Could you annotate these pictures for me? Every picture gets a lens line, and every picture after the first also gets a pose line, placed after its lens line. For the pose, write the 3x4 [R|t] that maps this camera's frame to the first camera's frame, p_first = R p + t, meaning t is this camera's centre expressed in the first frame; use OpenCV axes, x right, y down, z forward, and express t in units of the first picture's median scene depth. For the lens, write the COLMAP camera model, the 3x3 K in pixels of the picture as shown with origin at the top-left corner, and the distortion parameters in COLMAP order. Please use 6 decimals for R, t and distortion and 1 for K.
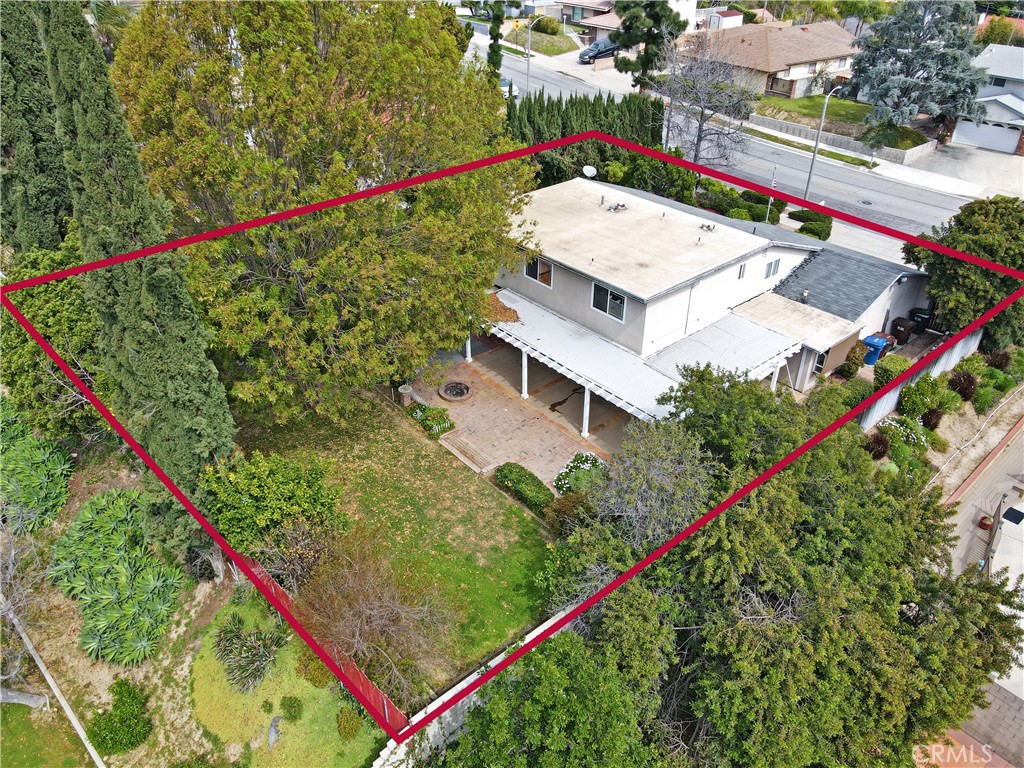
lens RADIAL K [[803.6, 0, 491.9], [0, 803.6, 380.6], [0, 0, 1]] dist [0.000759, 0.011081]
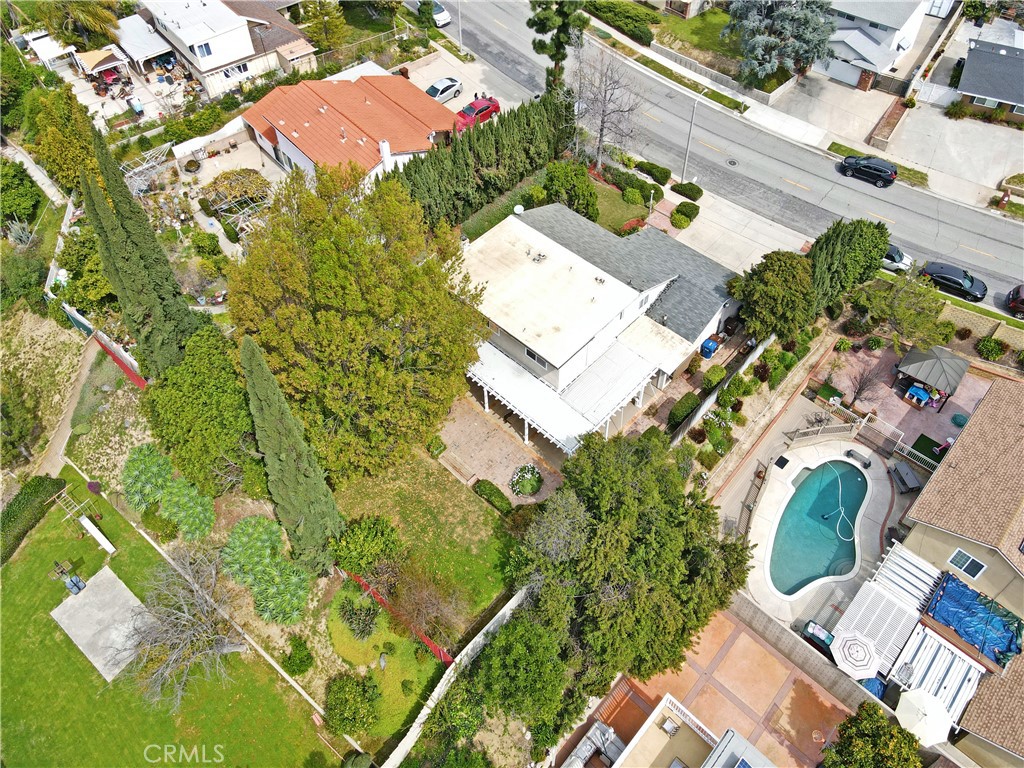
lens RADIAL K [[700.7, 0, 507.0], [0, 700.7, 383.4], [0, 0, 1]] dist [-0.004480, 0.005037]
pose [[0.993767, -0.082415, 0.075071, -0.022423], [0.065280, 0.976073, 0.207413, -0.383023], [-0.090368, -0.201219, 0.975369, -0.395063]]
